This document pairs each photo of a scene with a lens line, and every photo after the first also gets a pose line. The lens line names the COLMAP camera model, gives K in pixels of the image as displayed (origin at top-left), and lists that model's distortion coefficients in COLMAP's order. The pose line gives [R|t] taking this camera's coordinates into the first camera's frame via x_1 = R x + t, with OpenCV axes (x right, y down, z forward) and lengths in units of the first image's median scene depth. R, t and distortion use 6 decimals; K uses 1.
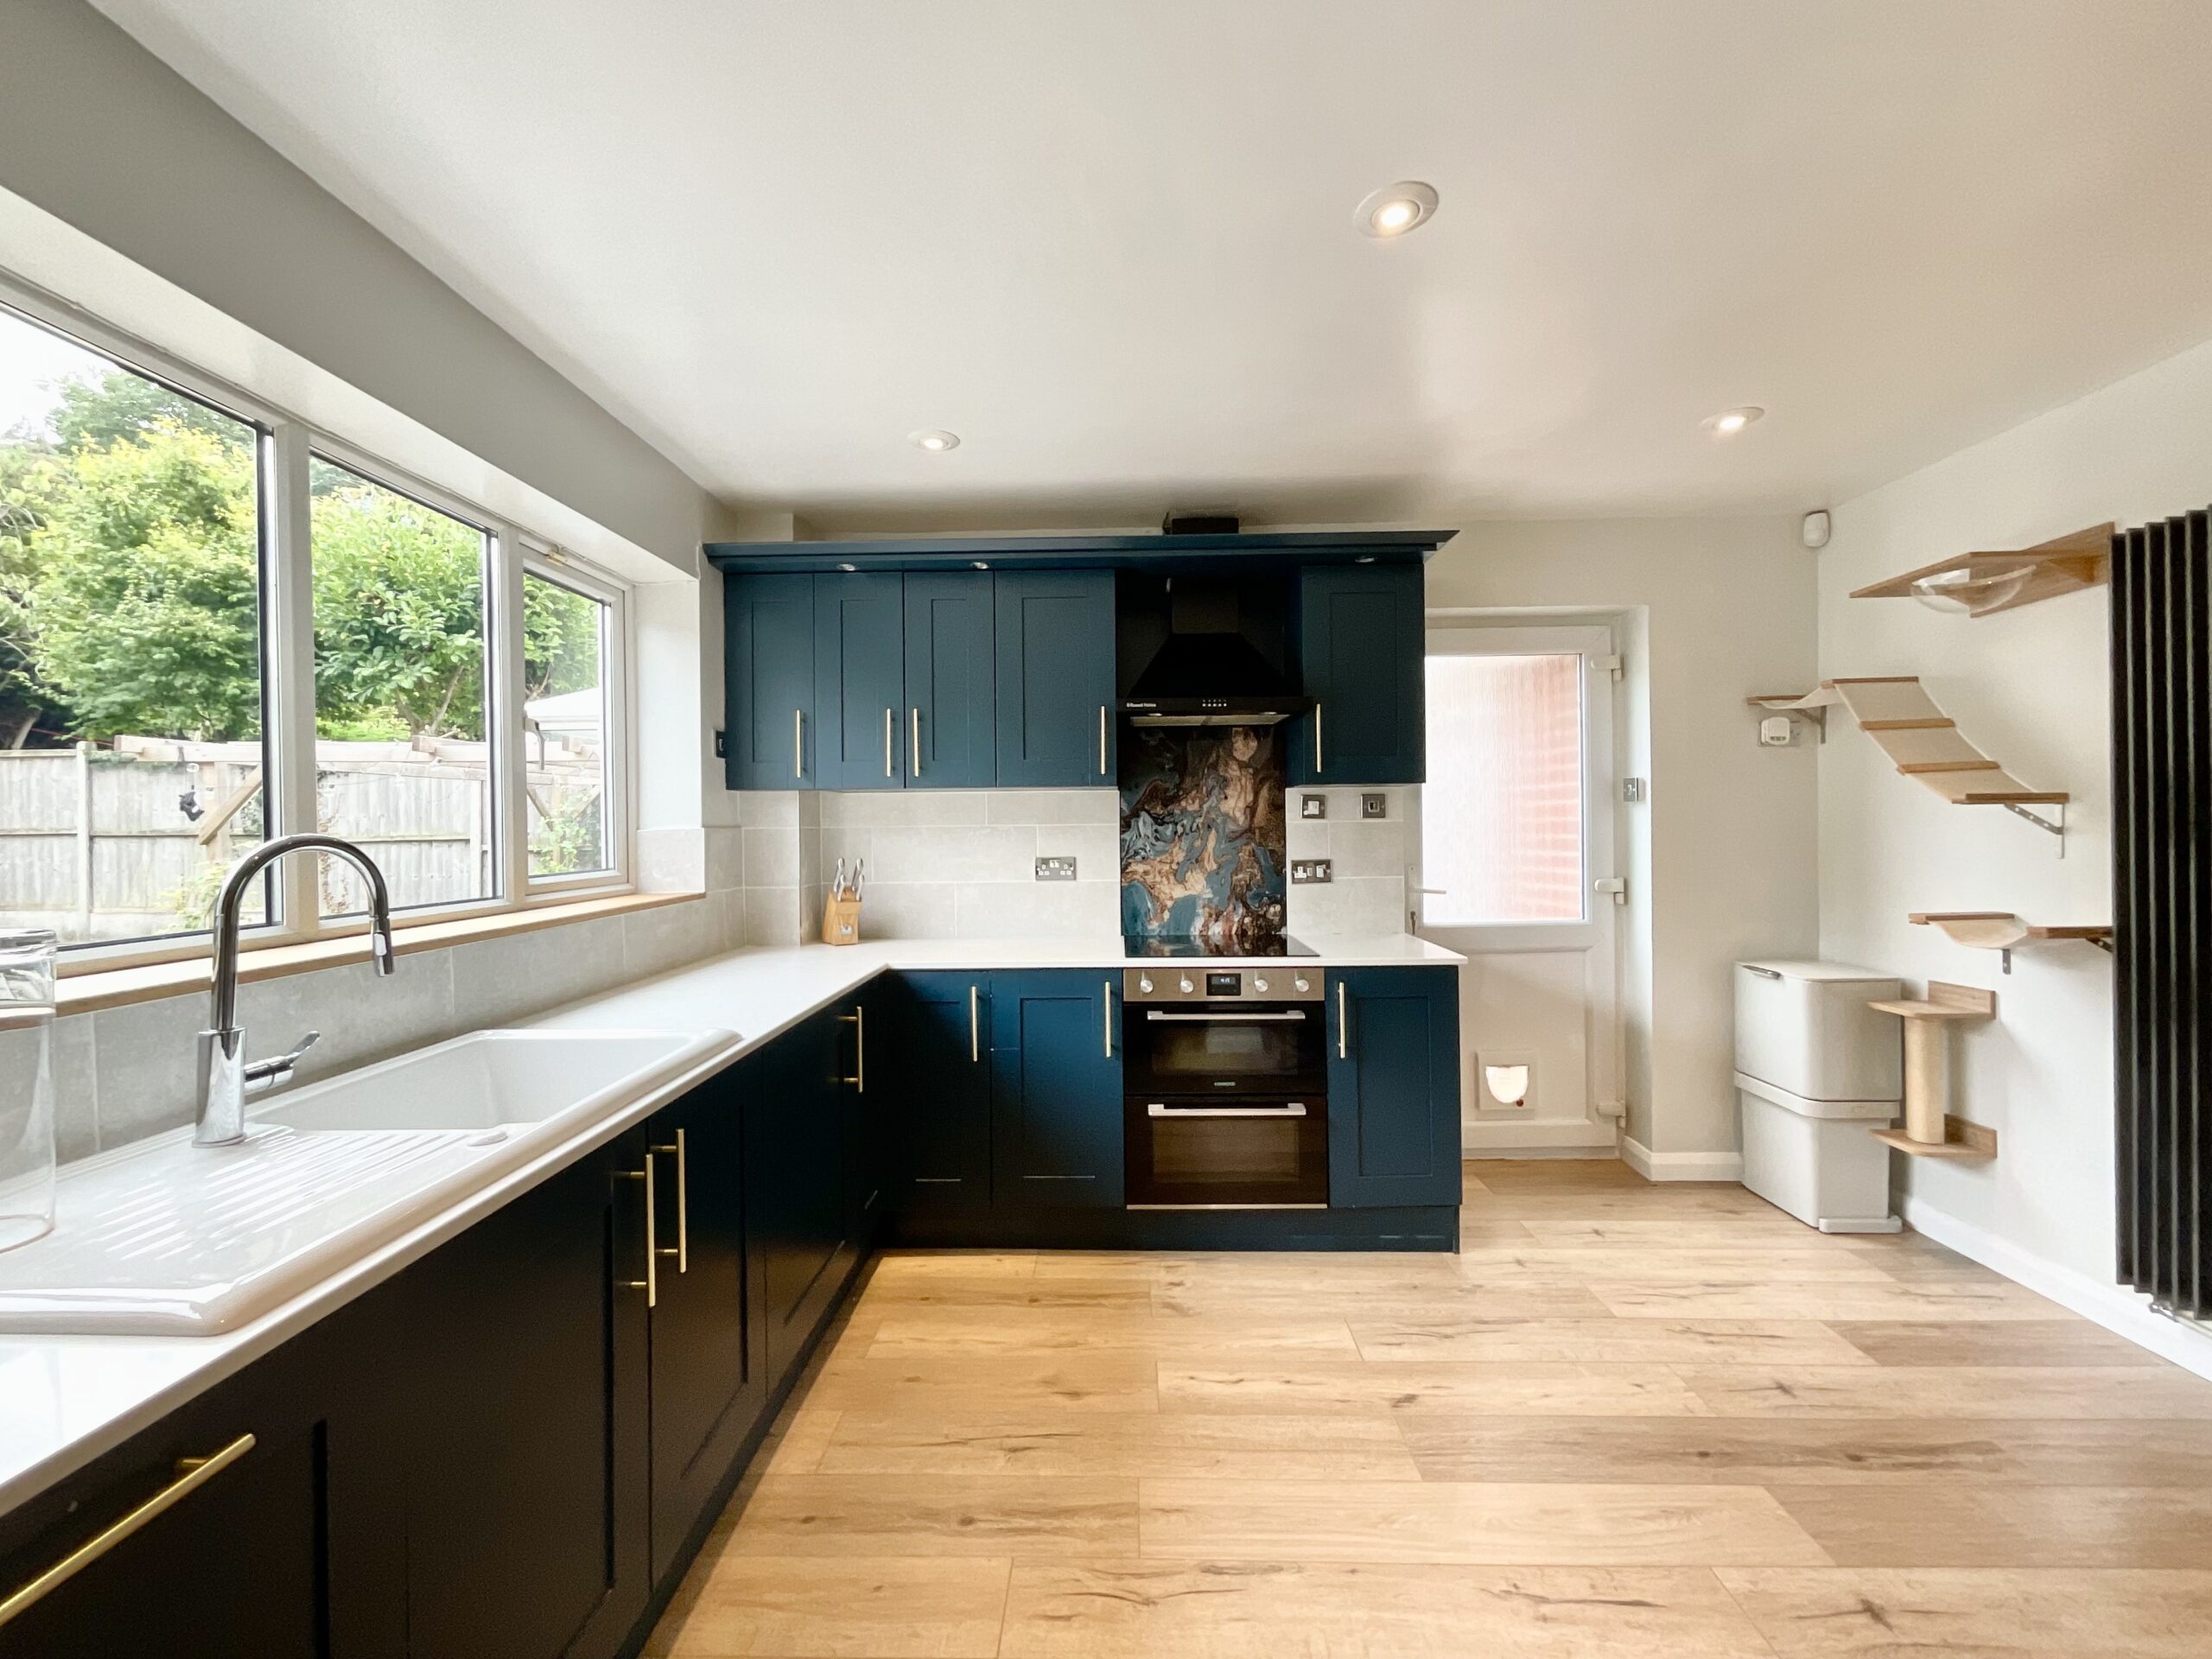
lens RADIAL K [[896.3, 0, 1103.0], [0, 896.3, 825.0], [0, 0, 1]] dist [-0.004169, -0.000051]
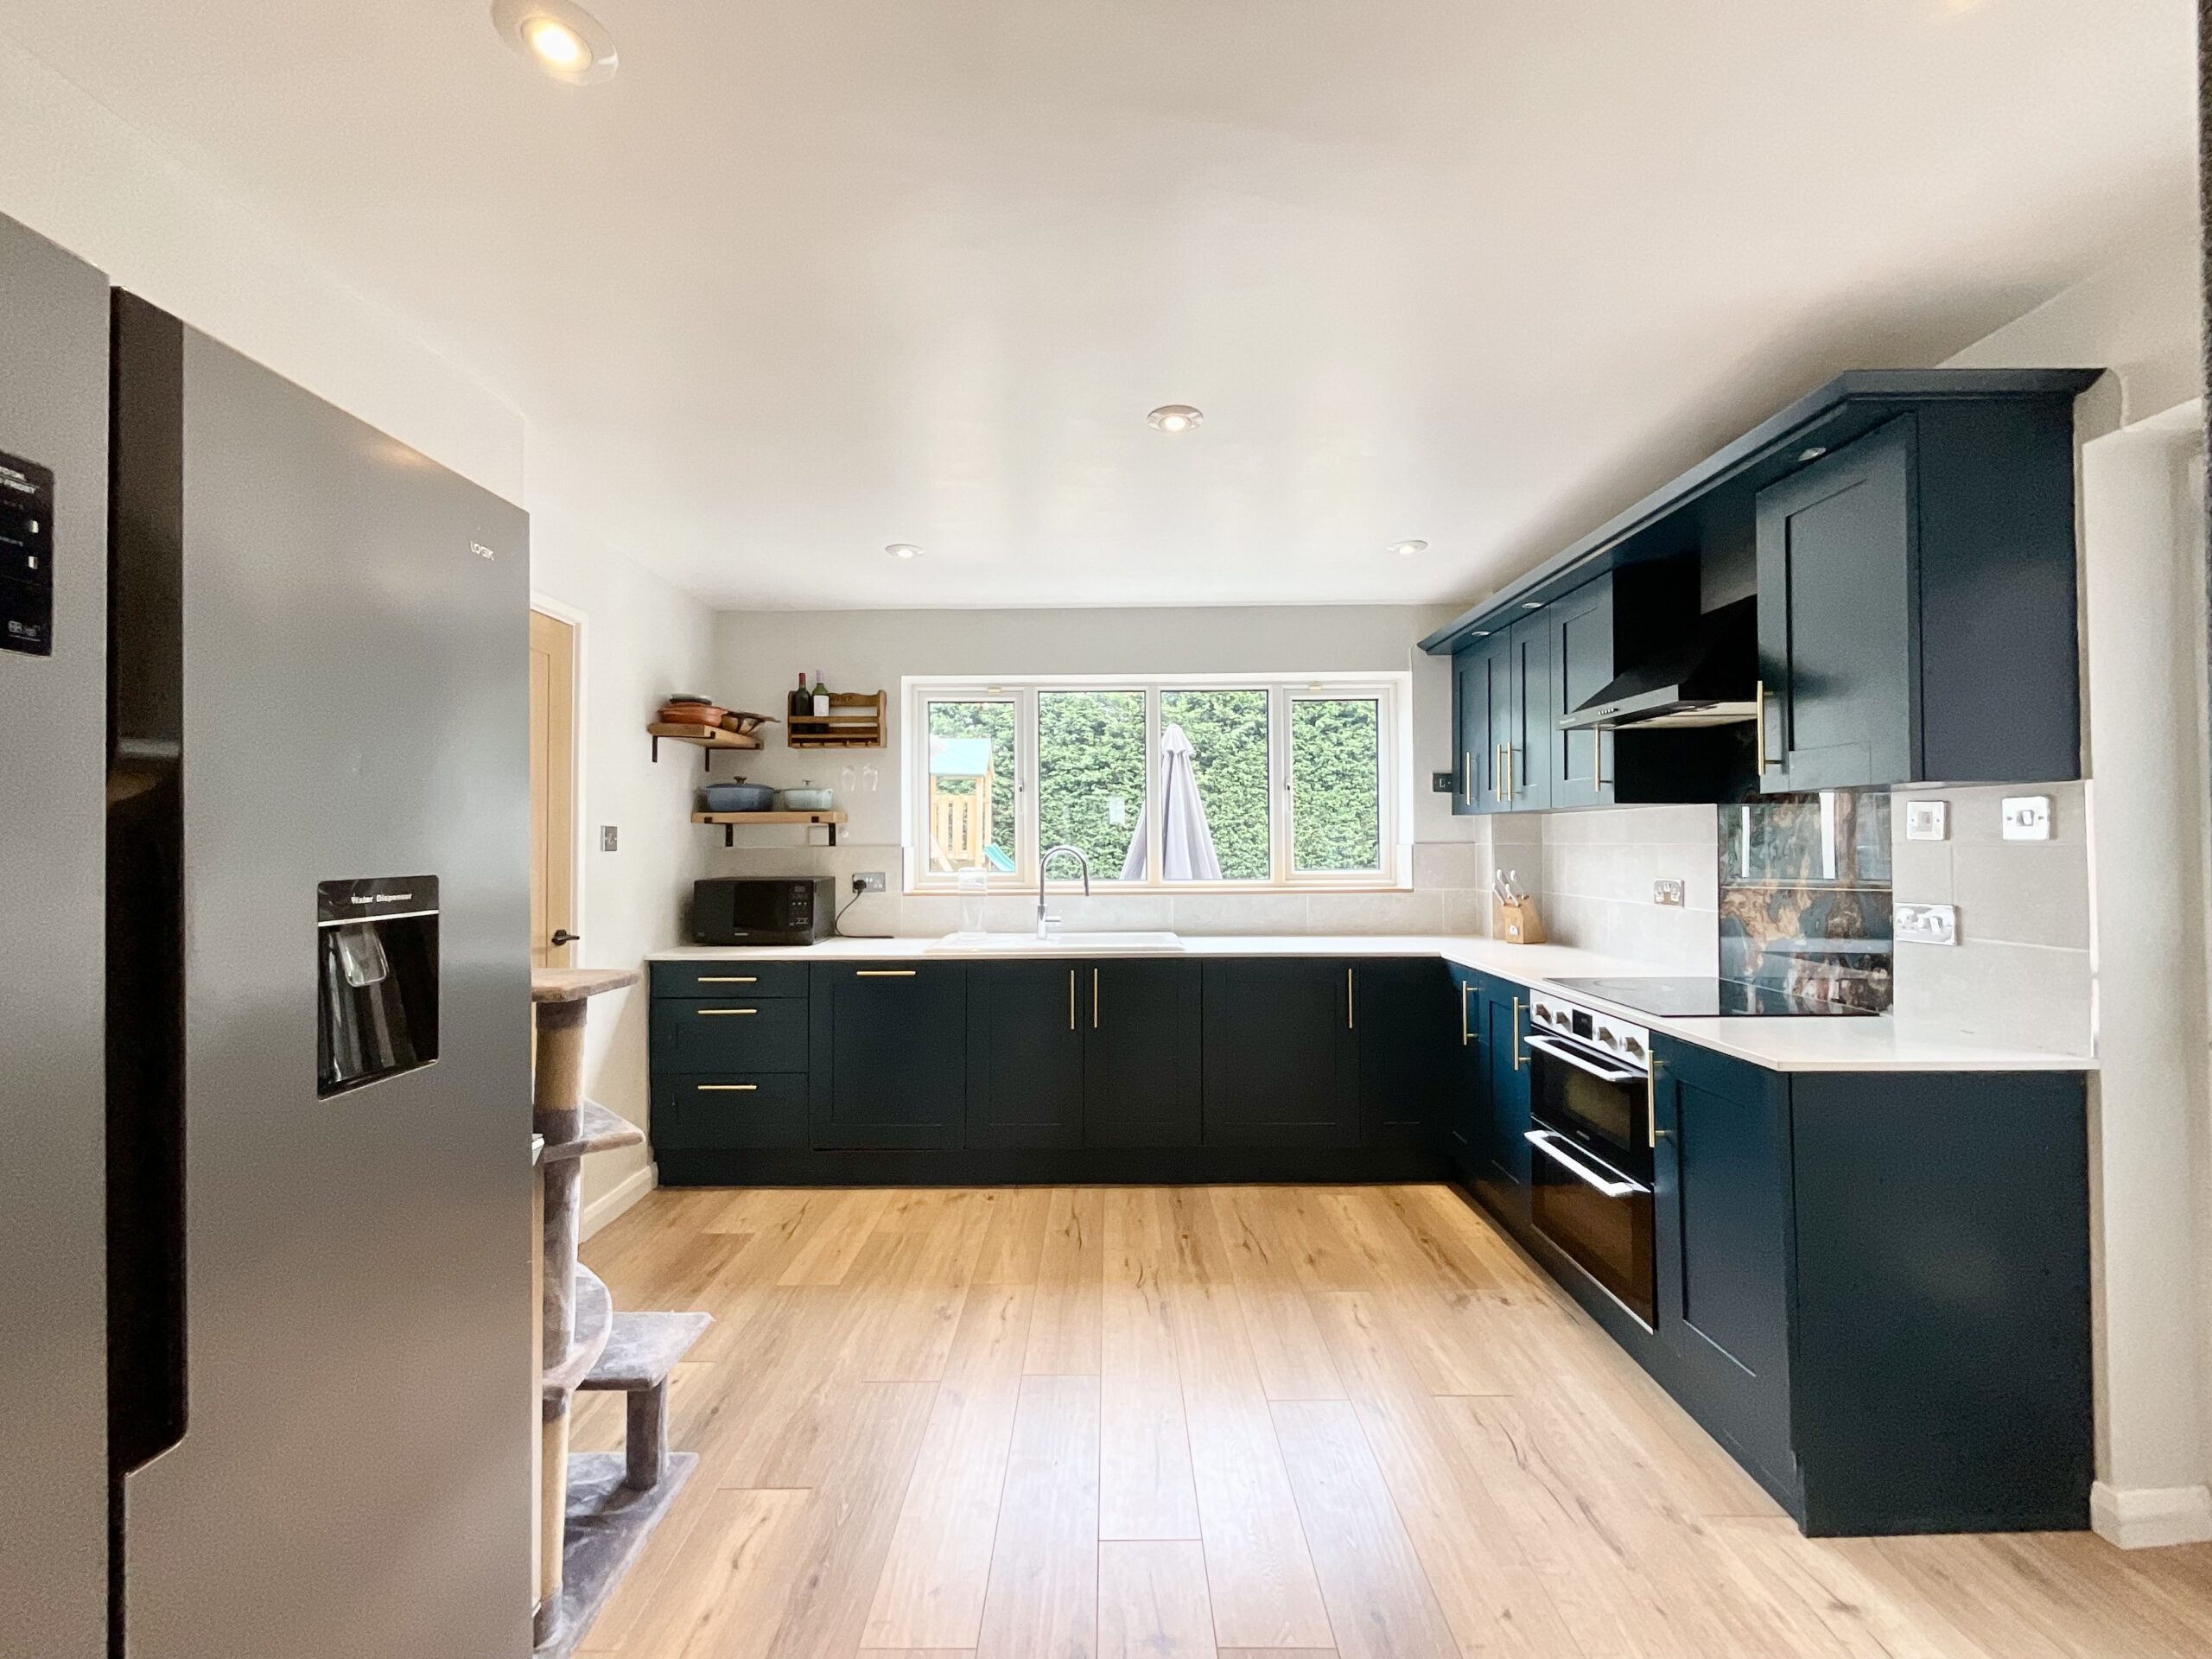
lens RADIAL K [[907.8, 0, 1111.1], [0, 907.8, 835.3], [0, 0, 1]] dist [-0.000780, 0.000090]
pose [[0.027222, 0.002407, -0.999627, 0.961847], [0.005808, 0.999980, 0.002566, -0.016339], [0.999613, -0.005876, 0.027208, 0.468794]]
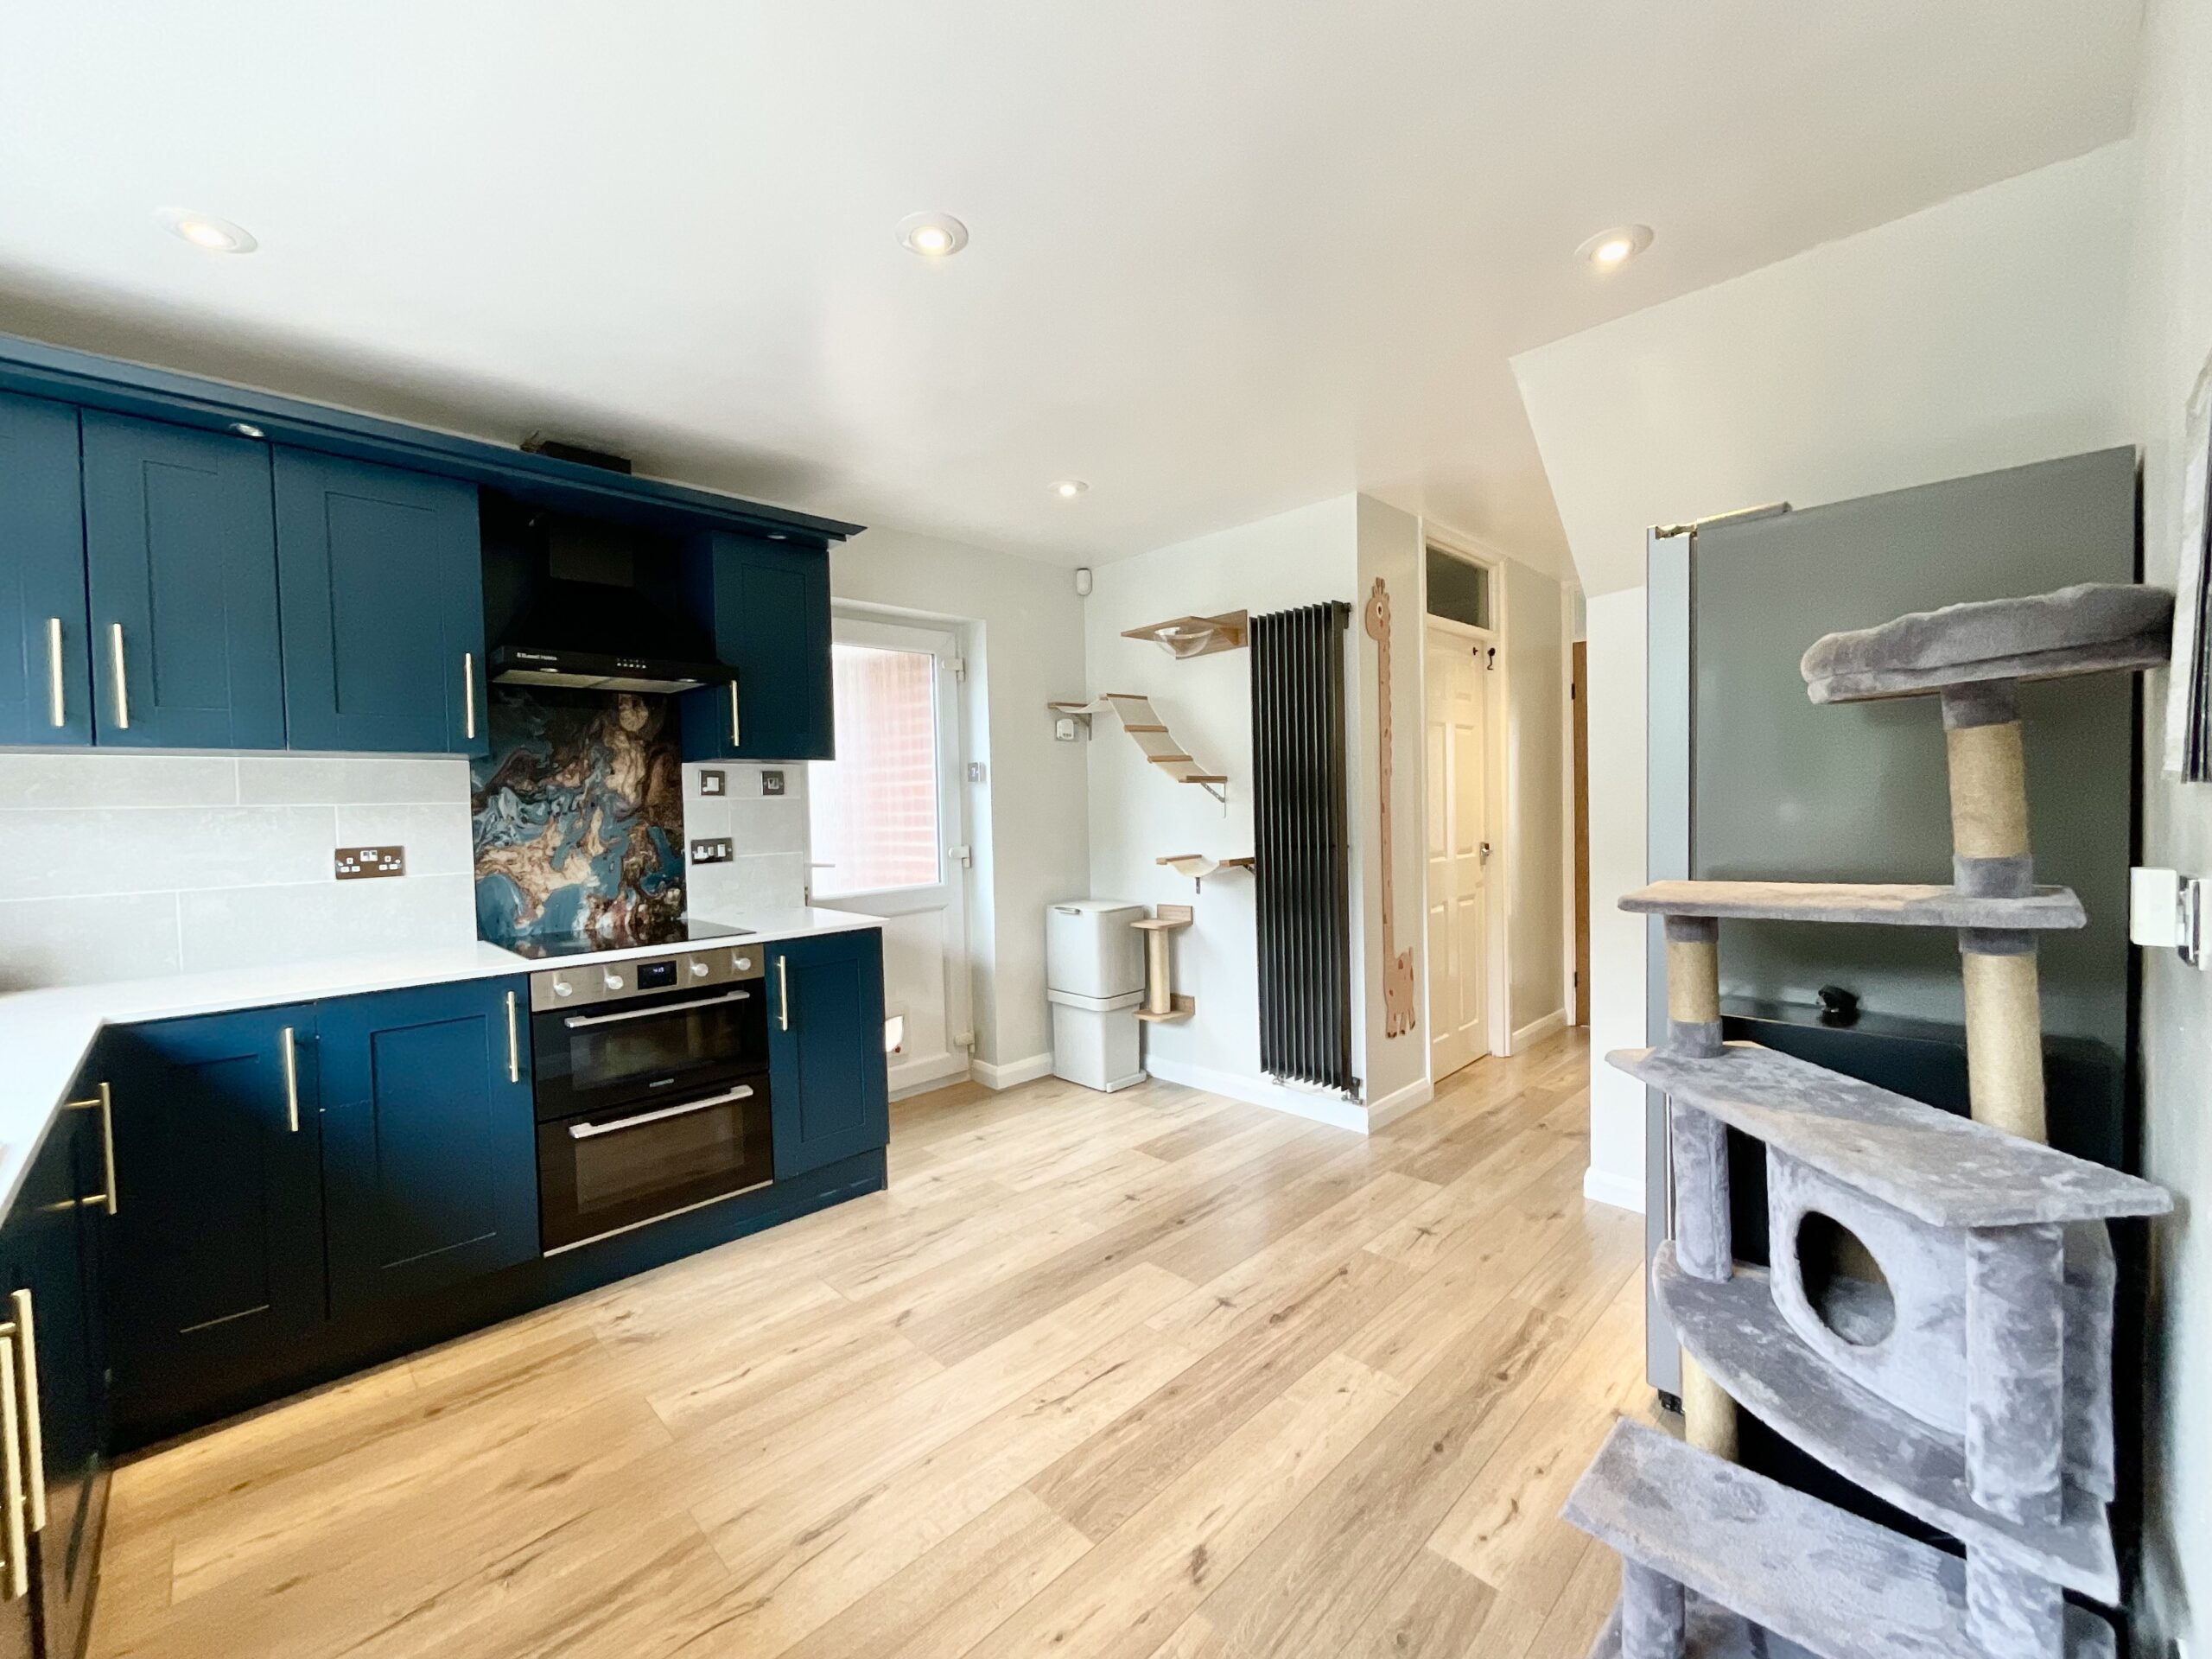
lens RADIAL K [[896.3, 0, 1103.0], [0, 896.3, 825.0], [0, 0, 1]] dist [-0.004169, -0.000051]
pose [[0.694501, -0.023652, 0.719103, -0.186782], [0.017518, 0.999719, 0.015963, 0.018360], [-0.719278, 0.001511, 0.694721, 0.040975]]
